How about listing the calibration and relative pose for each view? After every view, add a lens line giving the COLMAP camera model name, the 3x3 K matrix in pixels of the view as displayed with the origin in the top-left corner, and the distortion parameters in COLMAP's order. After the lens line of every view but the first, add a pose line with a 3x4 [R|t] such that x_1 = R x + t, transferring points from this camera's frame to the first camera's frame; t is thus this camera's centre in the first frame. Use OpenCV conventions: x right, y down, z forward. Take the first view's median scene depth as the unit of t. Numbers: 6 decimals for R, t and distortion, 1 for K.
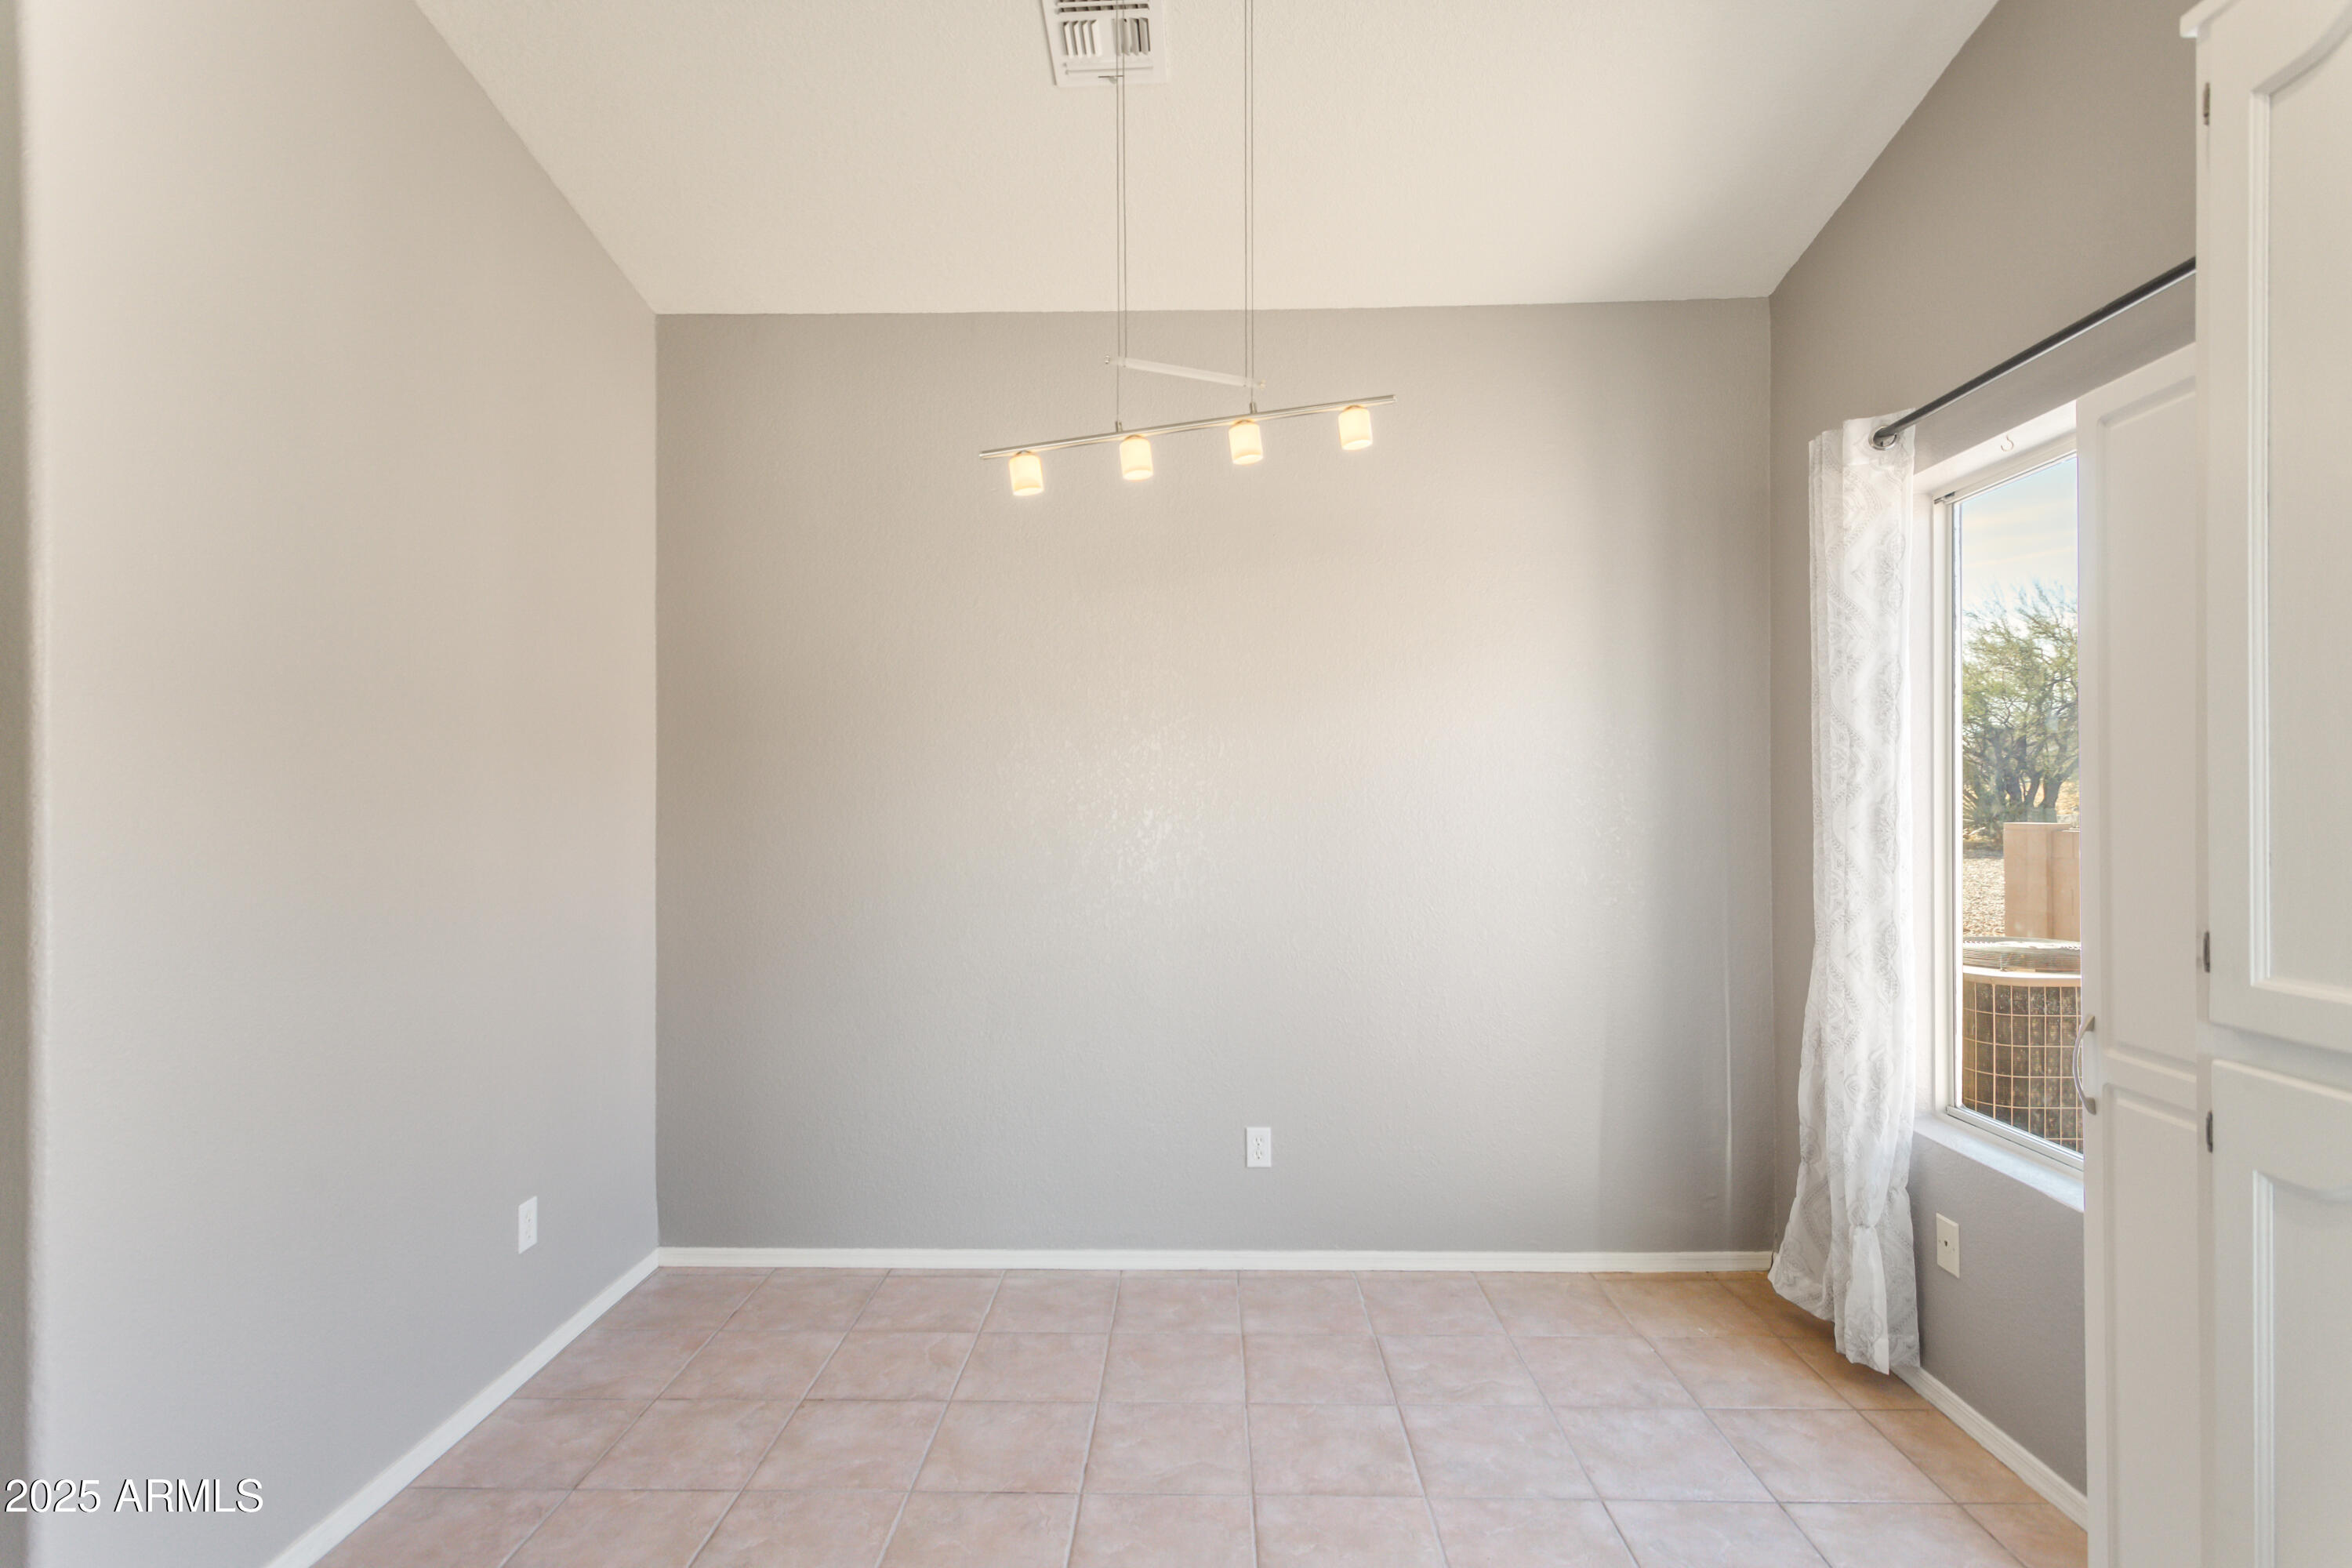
lens RADIAL K [[1143.8, 0, 1180.3], [0, 1143.8, 795.4], [0, 0, 1]] dist [0.003600, 0.001052]
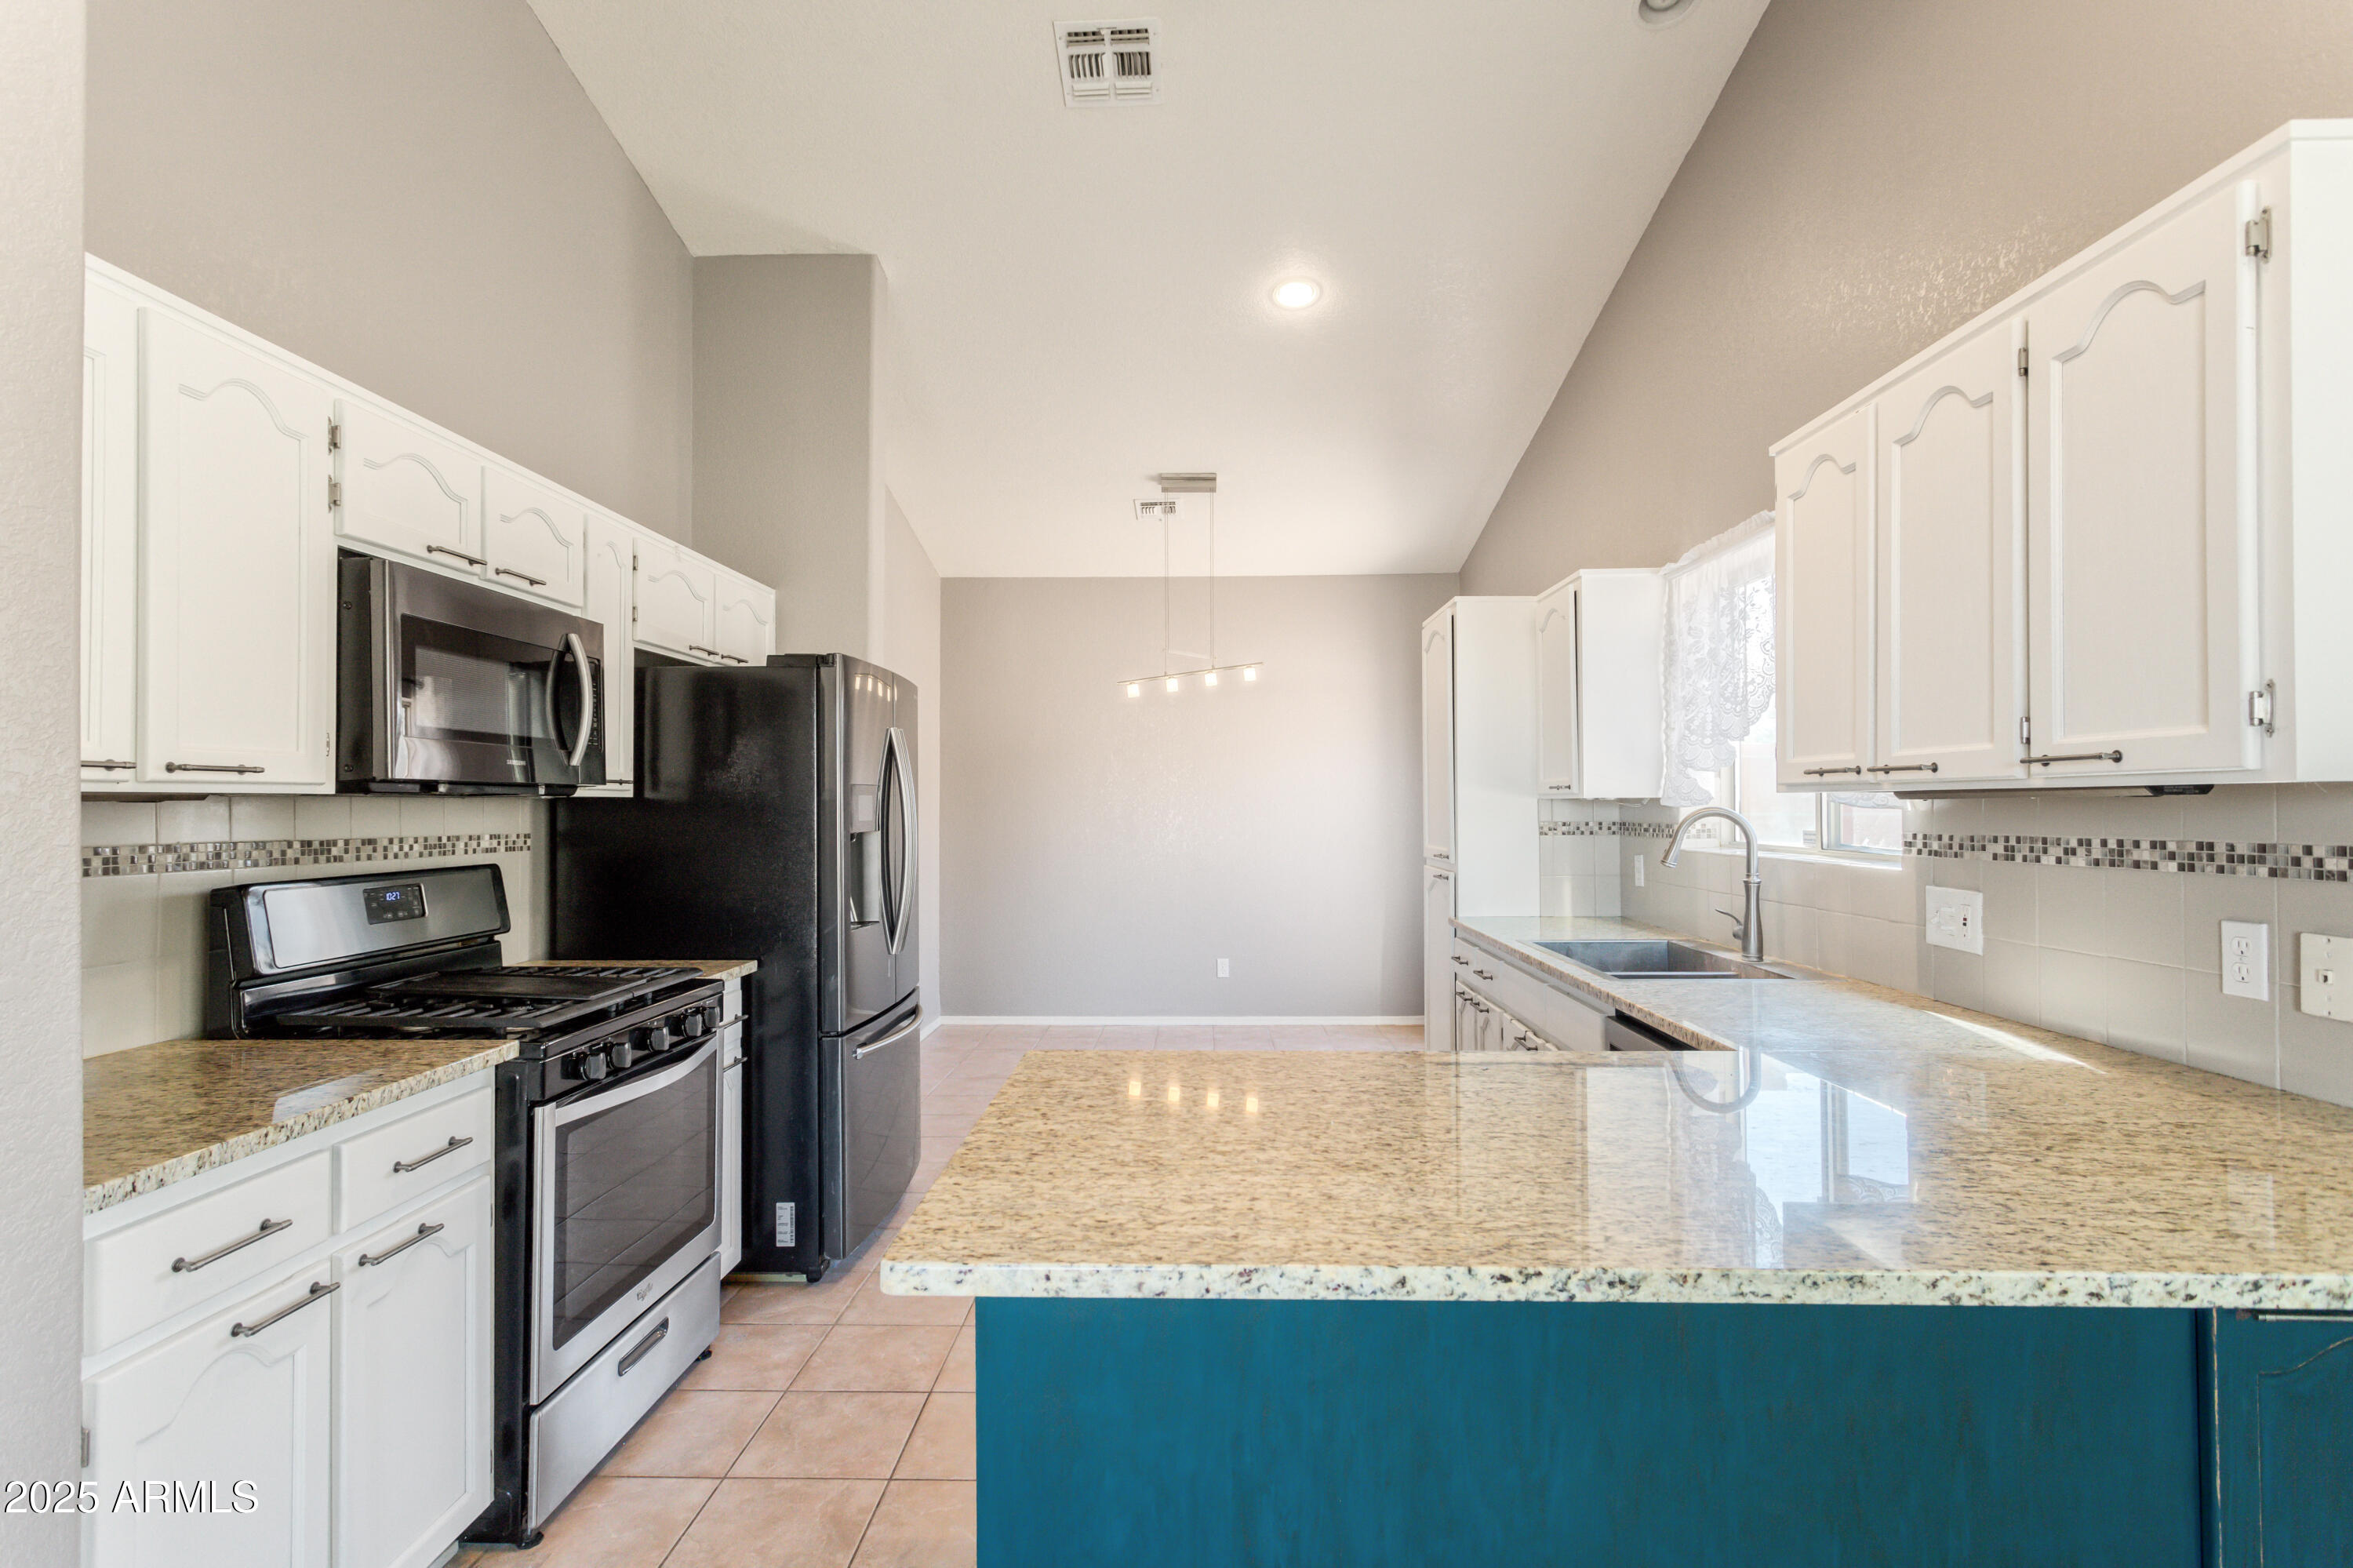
lens RADIAL K [[1144.3, 0, 1179.3], [0, 1144.3, 797.1], [0, 0, 1]] dist [0.003600, 0.001052]
pose [[0.999993, 0.001861, -0.003224, -0.006900], [-0.001862, 0.999998, -0.000436, -0.010675], [0.003223, 0.000442, 0.999995, -1.157337]]
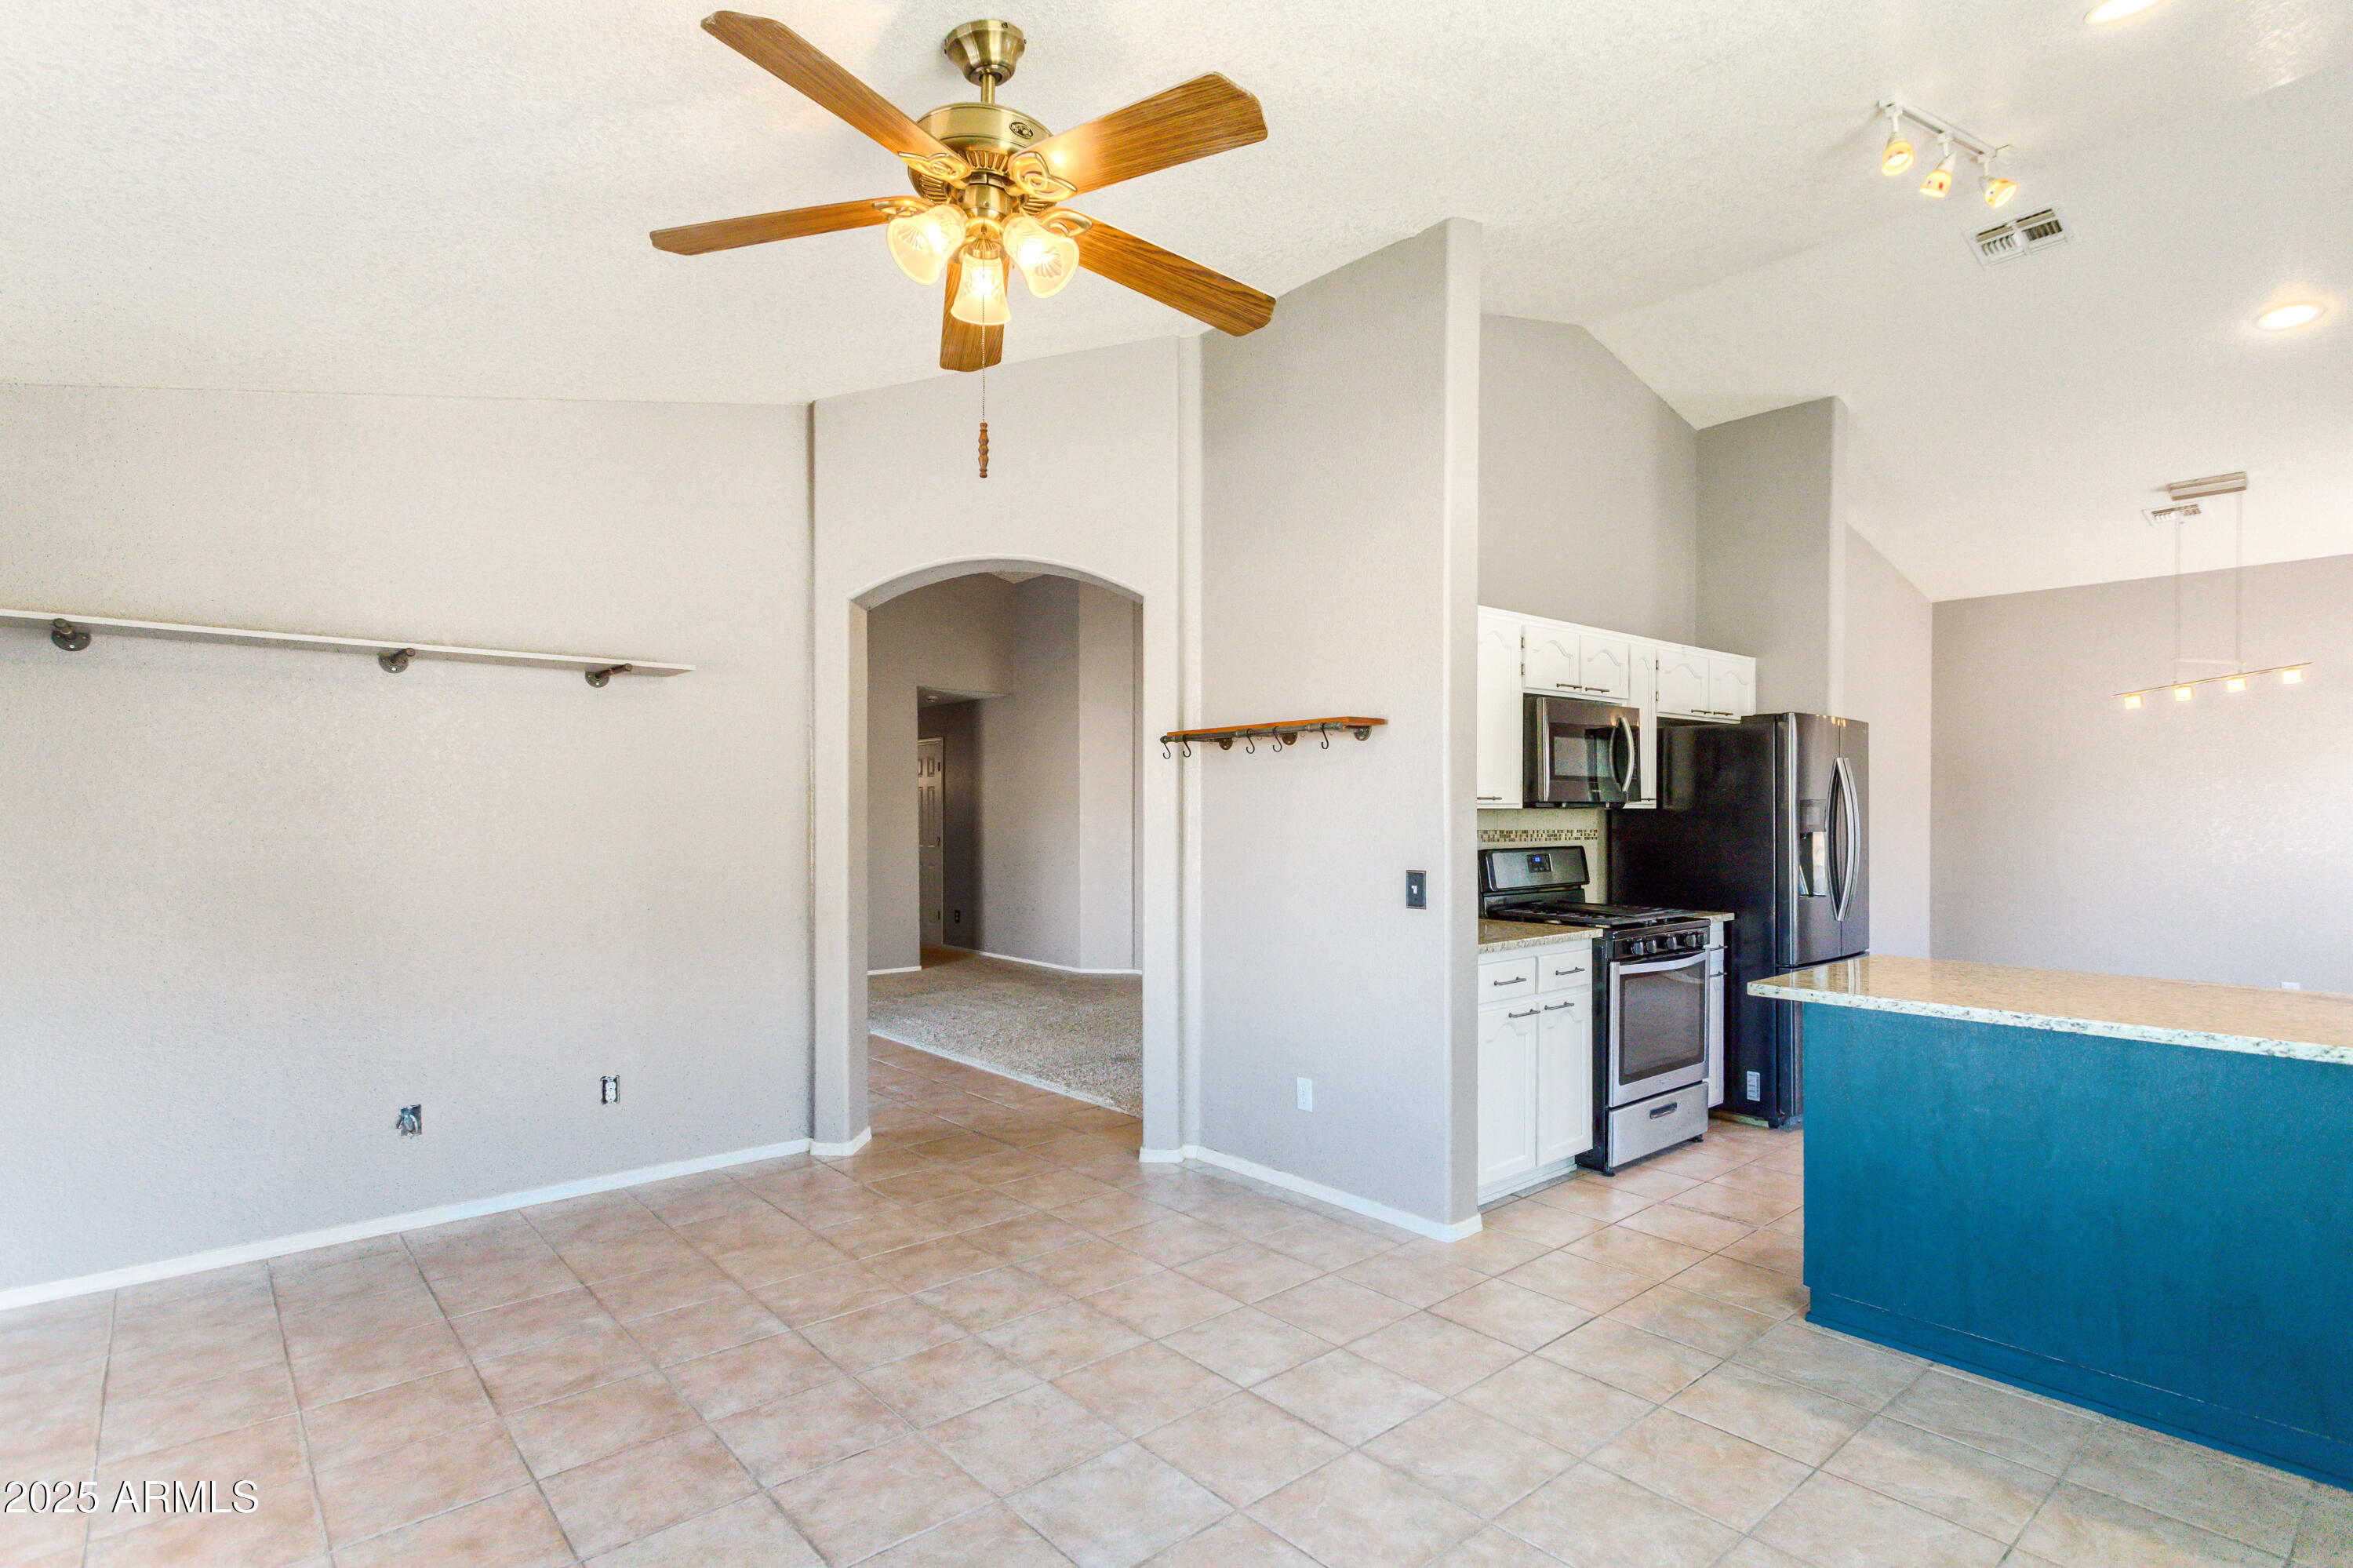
lens RADIAL K [[1144.3, 0, 1183.6], [0, 1144.3, 809.2], [0, 0, 1]] dist [0.003600, 0.001052]
pose [[0.669249, 0.004088, -0.743027, 0.264695], [0.000865, 0.999980, 0.006281, -0.019397], [0.743038, -0.004846, 0.669232, -1.730544]]
